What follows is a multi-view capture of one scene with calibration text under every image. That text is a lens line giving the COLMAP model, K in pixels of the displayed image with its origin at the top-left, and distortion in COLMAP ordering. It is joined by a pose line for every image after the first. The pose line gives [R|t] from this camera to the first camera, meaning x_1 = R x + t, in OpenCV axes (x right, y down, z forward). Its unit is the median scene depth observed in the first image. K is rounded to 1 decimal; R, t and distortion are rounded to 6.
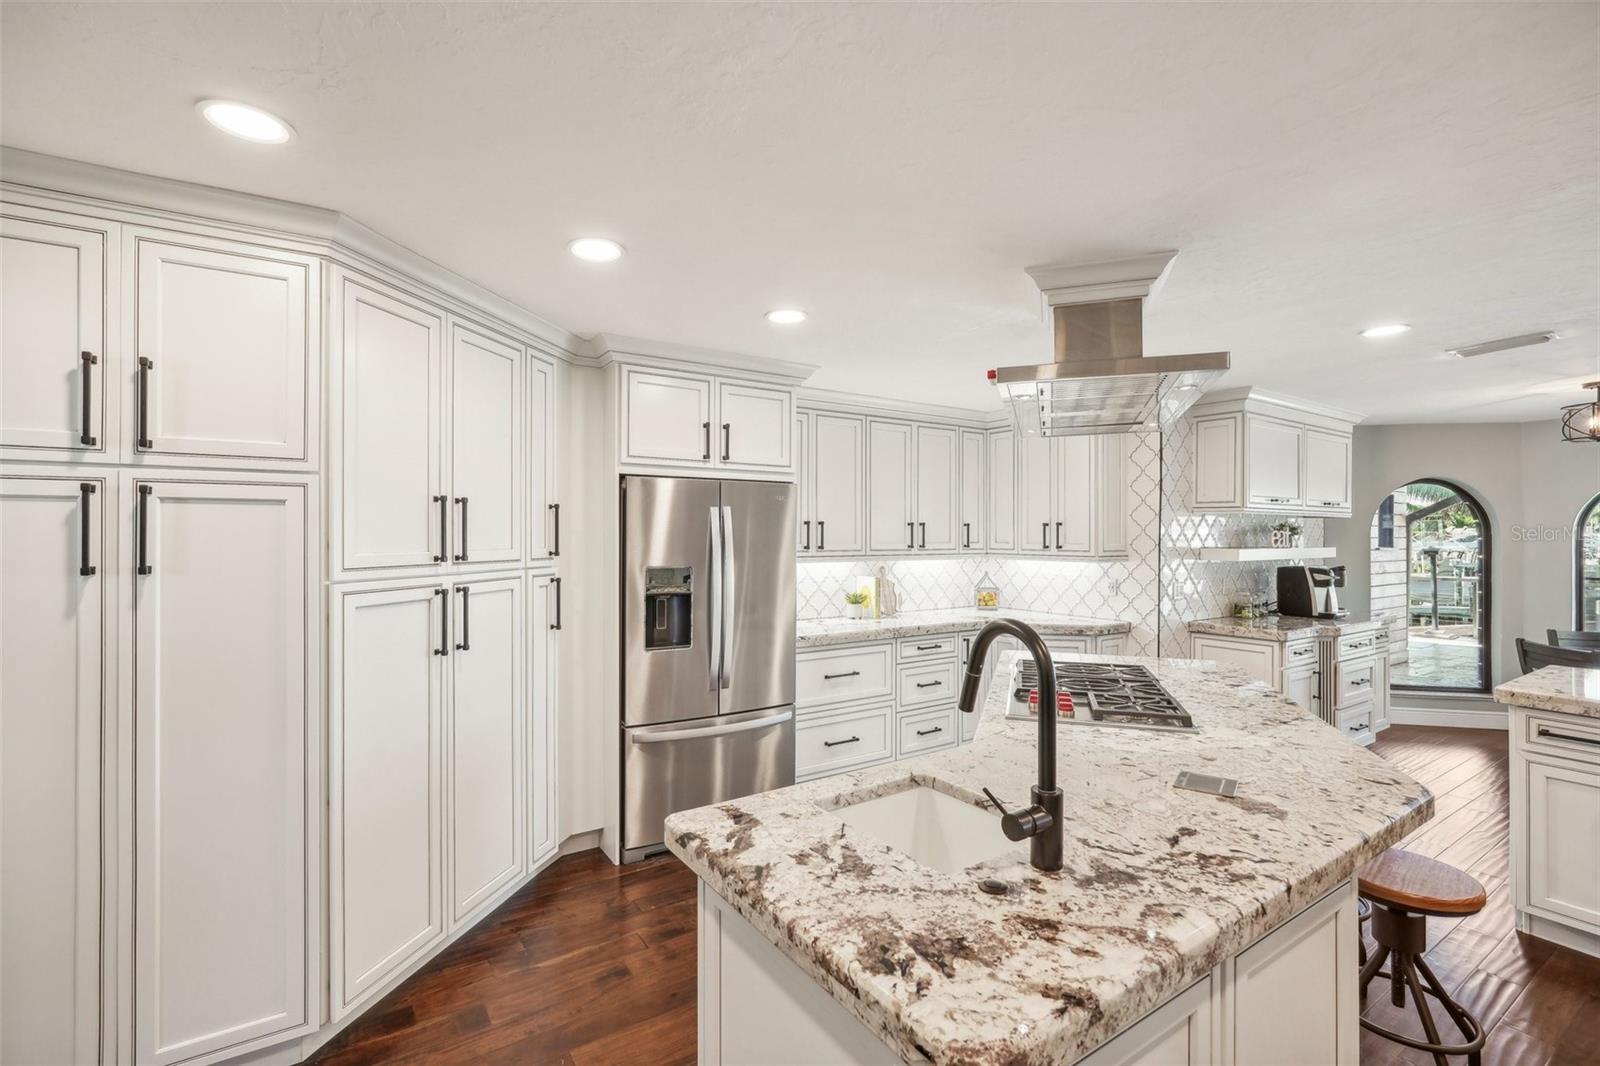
lens RADIAL K [[711.4, 0, 797.4], [0, 711.4, 535.9], [0, 0, 1]] dist [-0.012454, 0.001545]
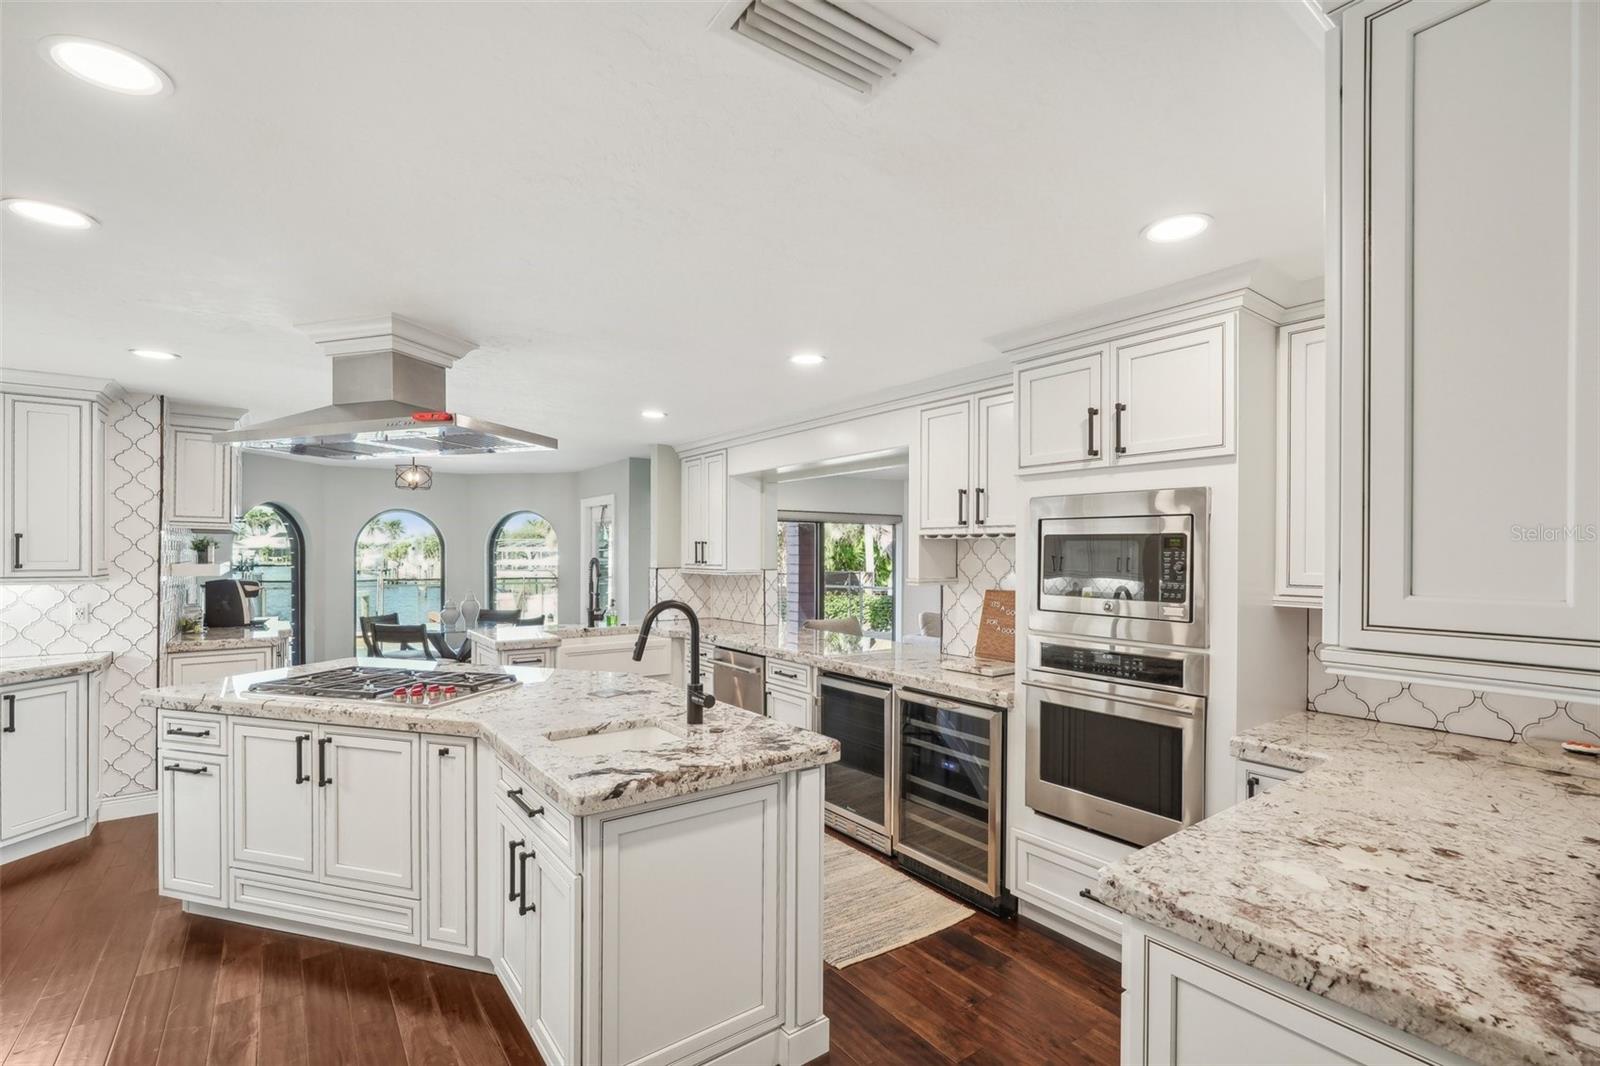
lens RADIAL K [[711.4, 0, 800.4], [0, 711.4, 549.2], [0, 0, 1]] dist [-0.012454, 0.001545]
pose [[-0.052755, 0.001637, 0.998606, -1.379099], [-0.001111, 0.999998, -0.001698, -0.006310], [-0.998607, -0.001199, -0.052753, 0.699240]]
